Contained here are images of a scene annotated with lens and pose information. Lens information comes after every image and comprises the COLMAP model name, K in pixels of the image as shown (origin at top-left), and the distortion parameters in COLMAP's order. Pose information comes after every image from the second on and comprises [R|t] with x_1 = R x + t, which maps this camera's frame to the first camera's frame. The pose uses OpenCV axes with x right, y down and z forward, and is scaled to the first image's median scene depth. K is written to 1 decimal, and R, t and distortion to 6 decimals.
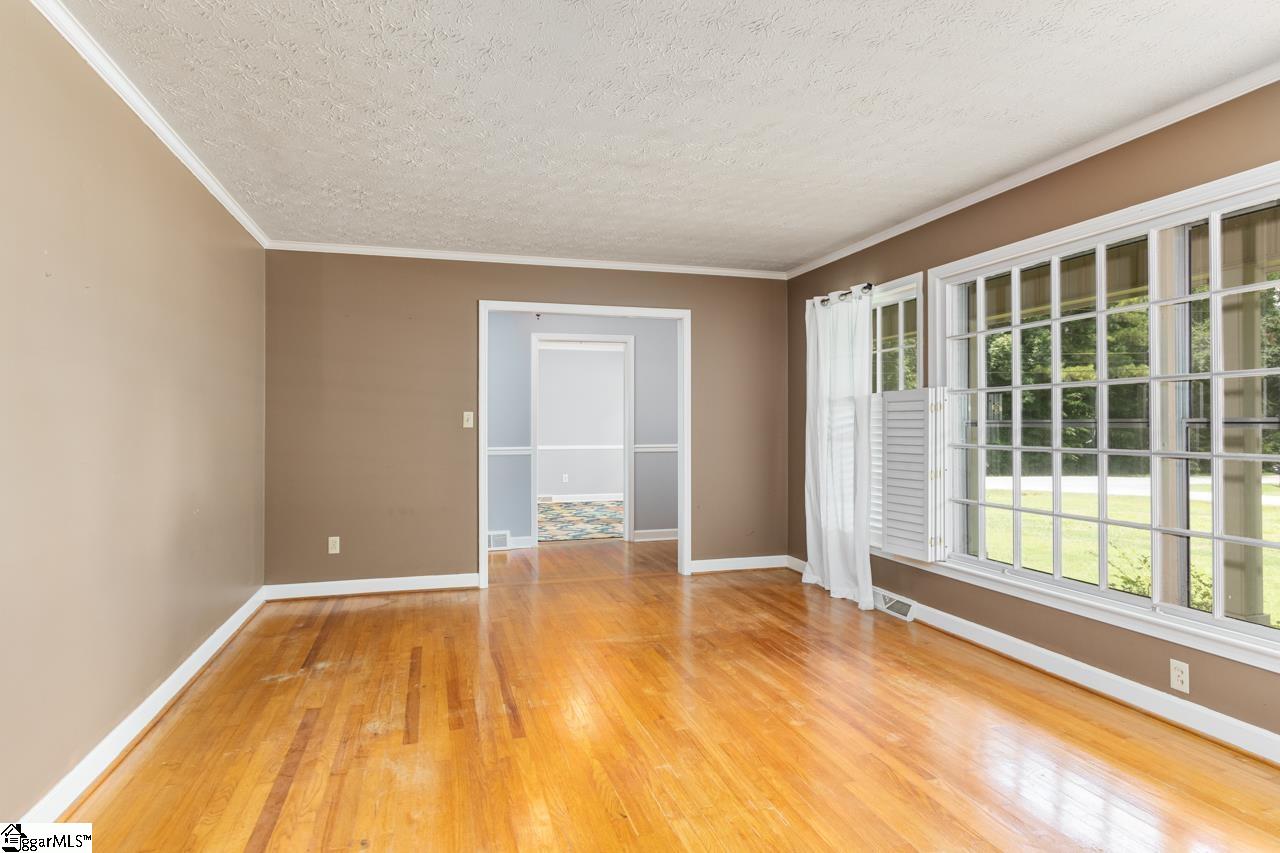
lens RADIAL K [[705.1, 0, 620.6], [0, 705.1, 430.9], [0, 0, 1]] dist [0.016648, -0.002402]
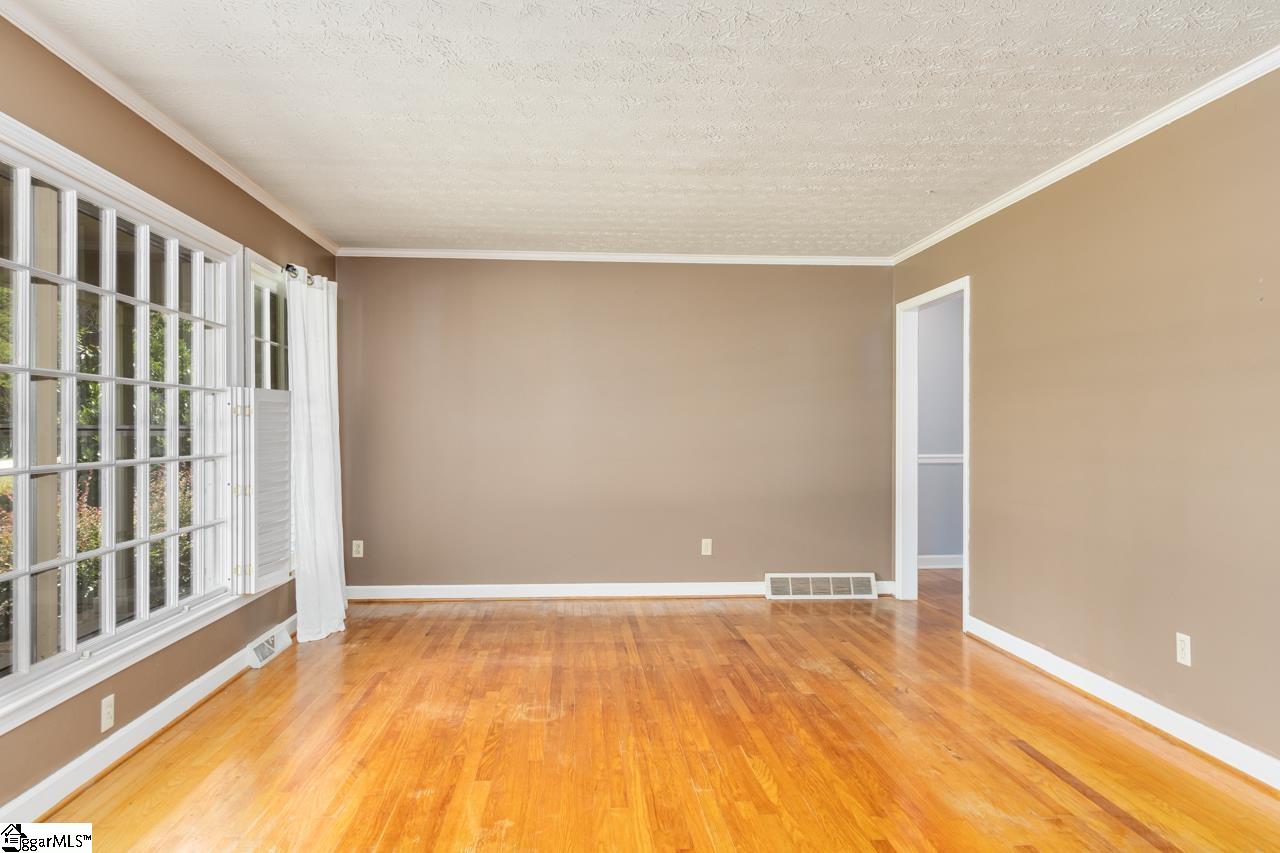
lens RADIAL K [[705.1, 0, 620.6], [0, 705.1, 430.9], [0, 0, 1]] dist [0.016648, -0.002402]
pose [[-0.973294, 0.001426, 0.229560, -0.053535], [0.003560, 0.999954, 0.008882, -0.017962], [-0.229536, 0.009462, -0.973254, 1.985830]]
